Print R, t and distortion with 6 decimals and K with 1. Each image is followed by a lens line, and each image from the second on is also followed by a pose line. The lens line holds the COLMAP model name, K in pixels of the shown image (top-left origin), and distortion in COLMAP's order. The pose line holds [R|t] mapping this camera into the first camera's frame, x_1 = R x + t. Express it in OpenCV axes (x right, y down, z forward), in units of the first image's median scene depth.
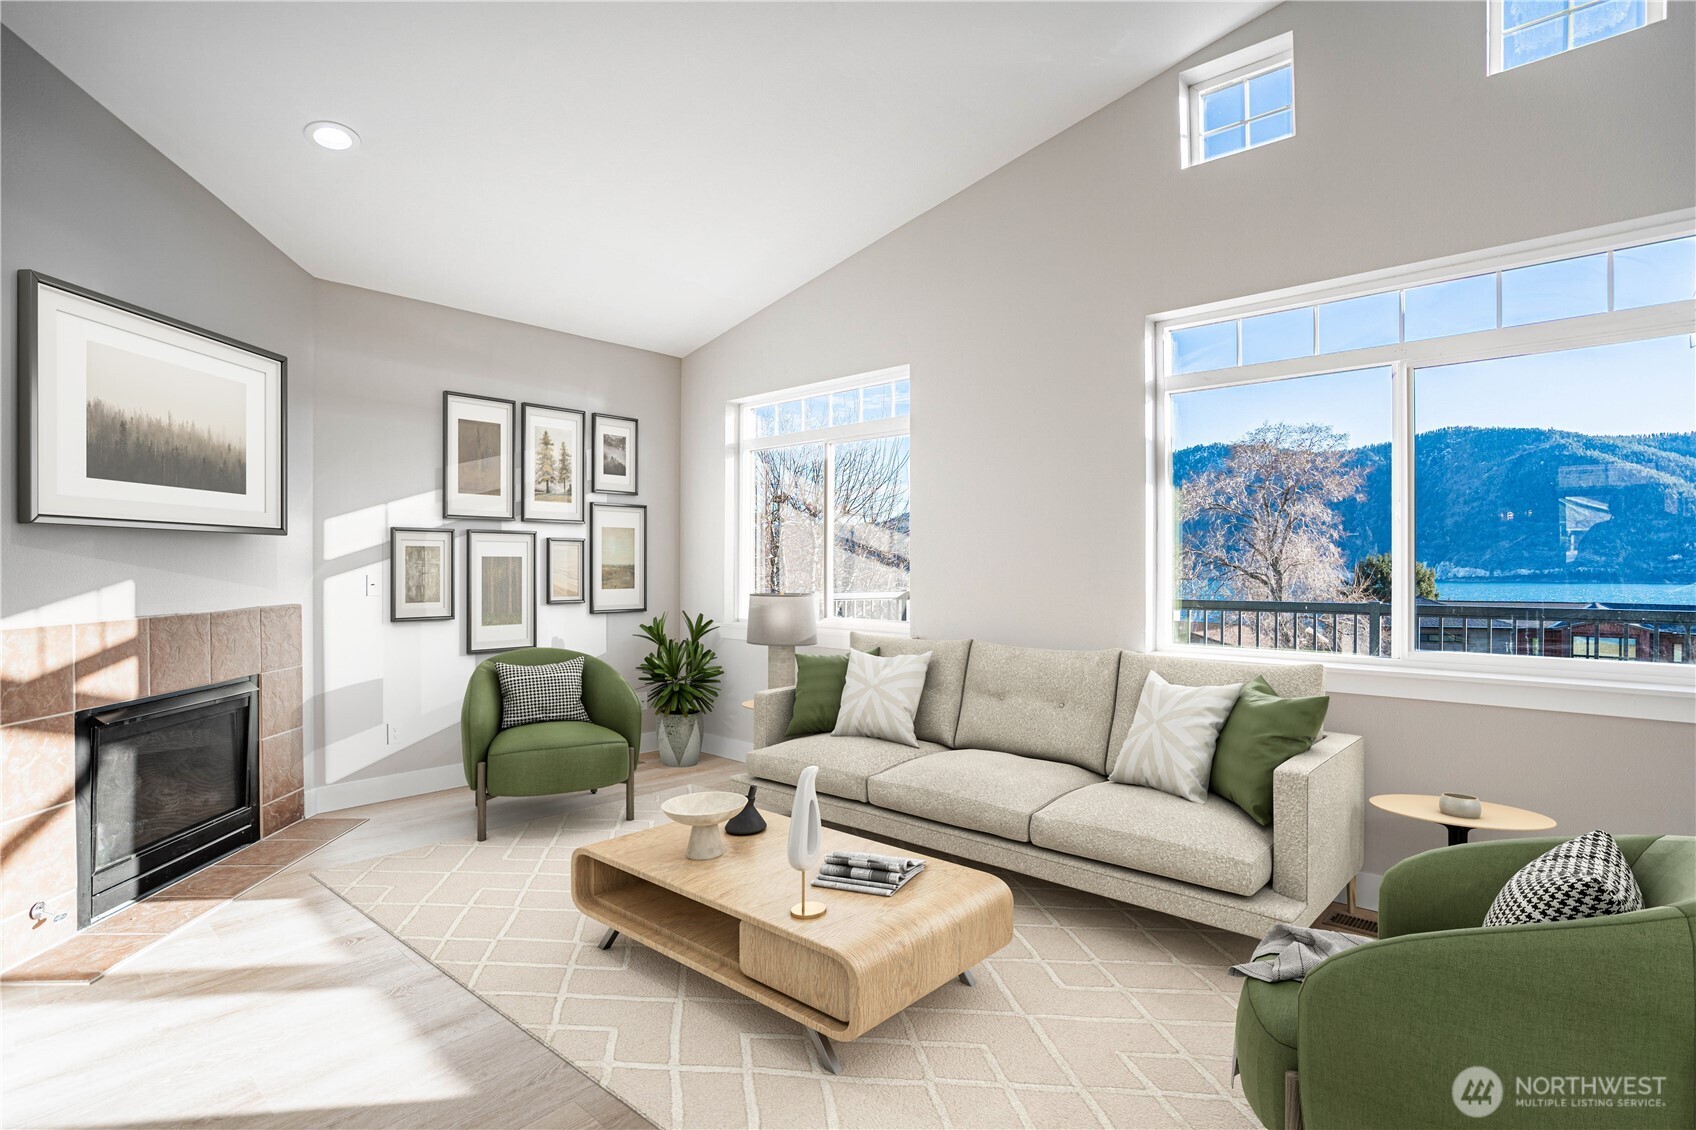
lens RADIAL K [[822.2, 0, 860.7], [0, 822.2, 564.0], [0, 0, 1]] dist [-0.006592, -0.000130]
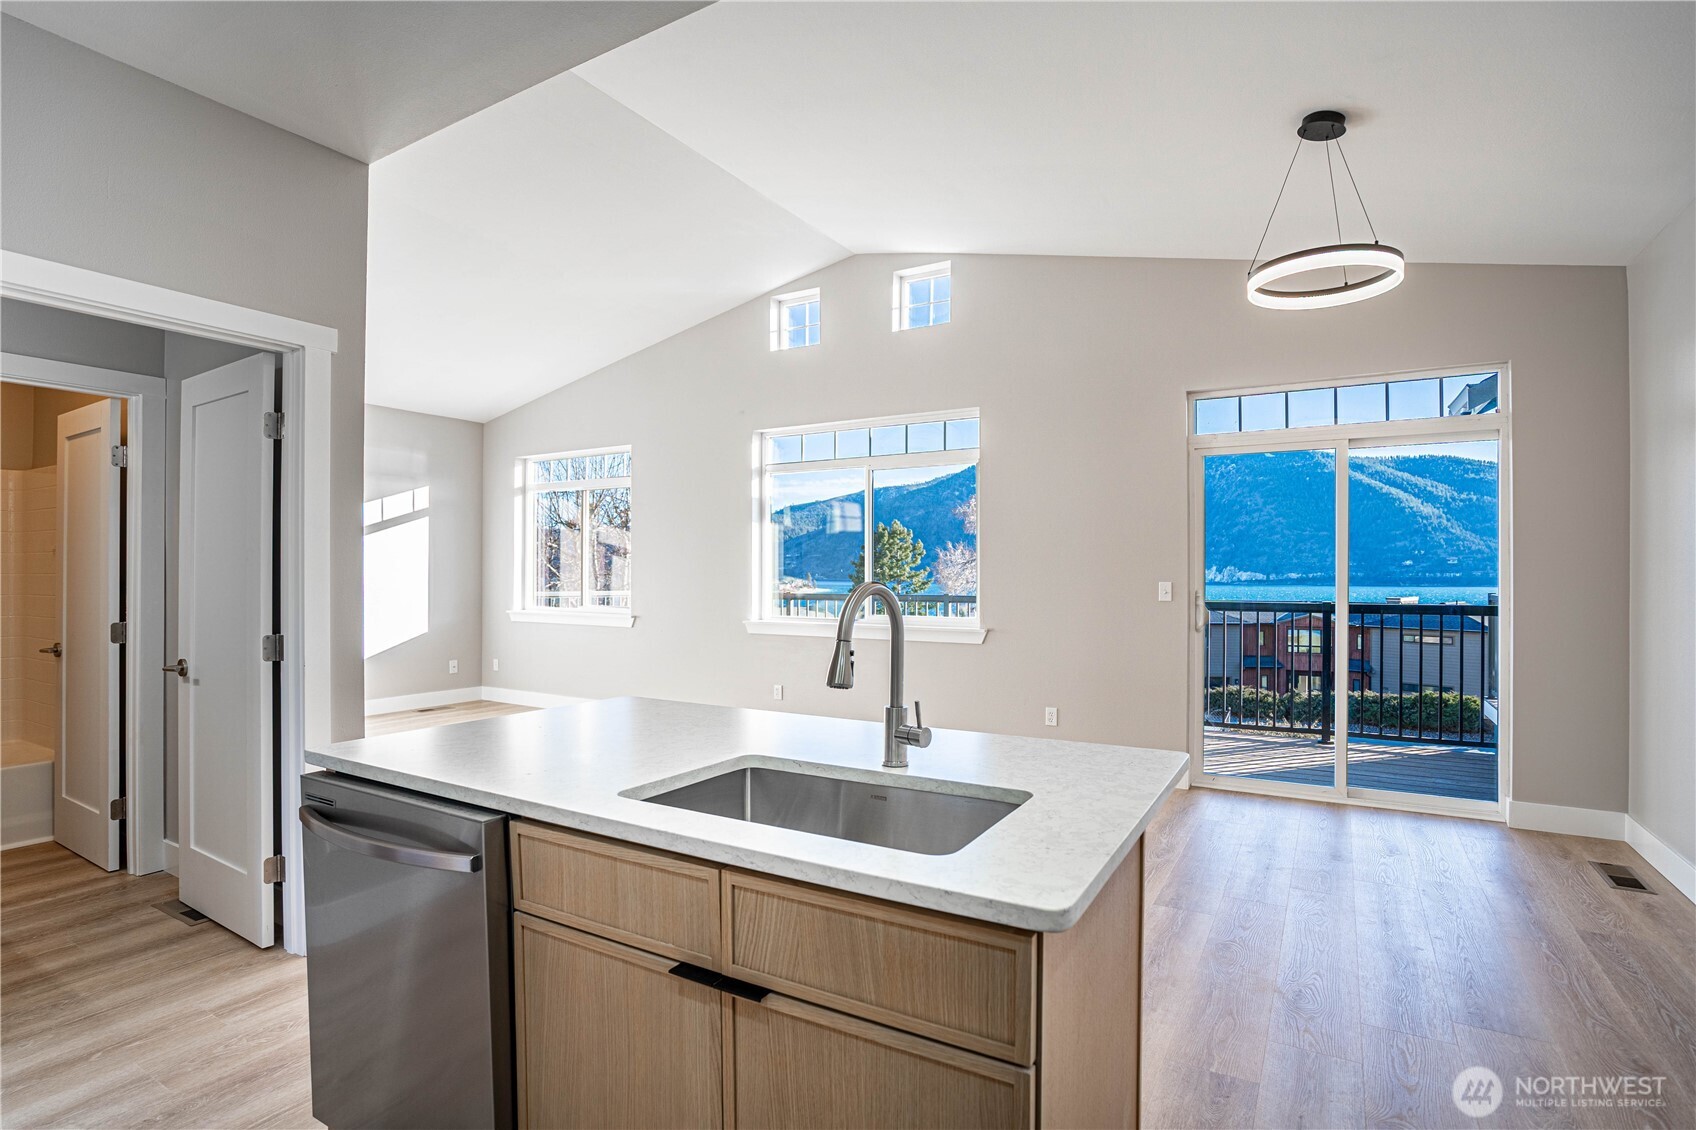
lens RADIAL K [[855.9, 0, 846.5], [0, 855.9, 565.6], [0, 0, 1]] dist [-0.046443, 0.028764]
pose [[0.985803, 0.001735, 0.167895, 0.035177], [-0.001306, 0.999996, -0.002670, -0.000841], [-0.167898, 0.002413, 0.985801, -0.126185]]
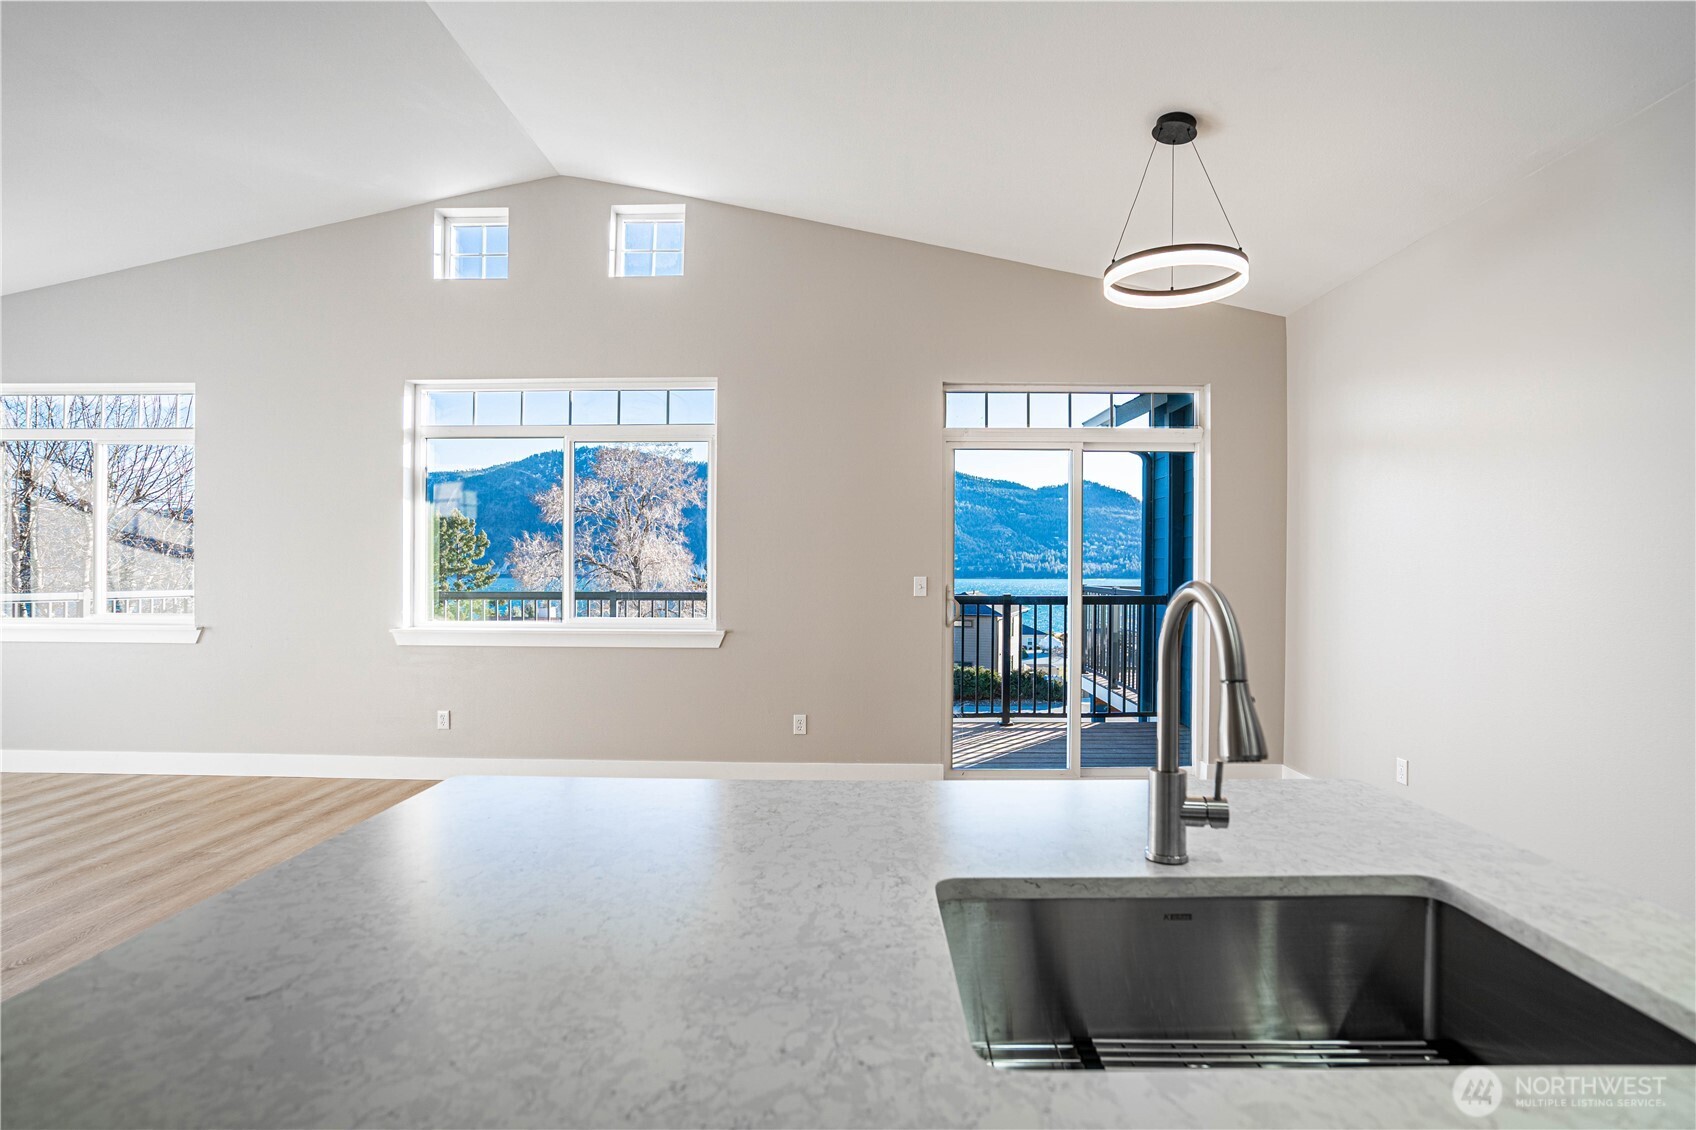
lens RADIAL K [[844.4, 0, 848.0], [0, 844.4, 565.0], [0, 0, 1]] dist [-0.018534, 0.001454]
pose [[0.777218, 0.002976, 0.629224, 0.006789], [-0.005480, 0.999983, 0.002039, -0.000589], [-0.629207, -0.005032, 0.777221, -0.079419]]
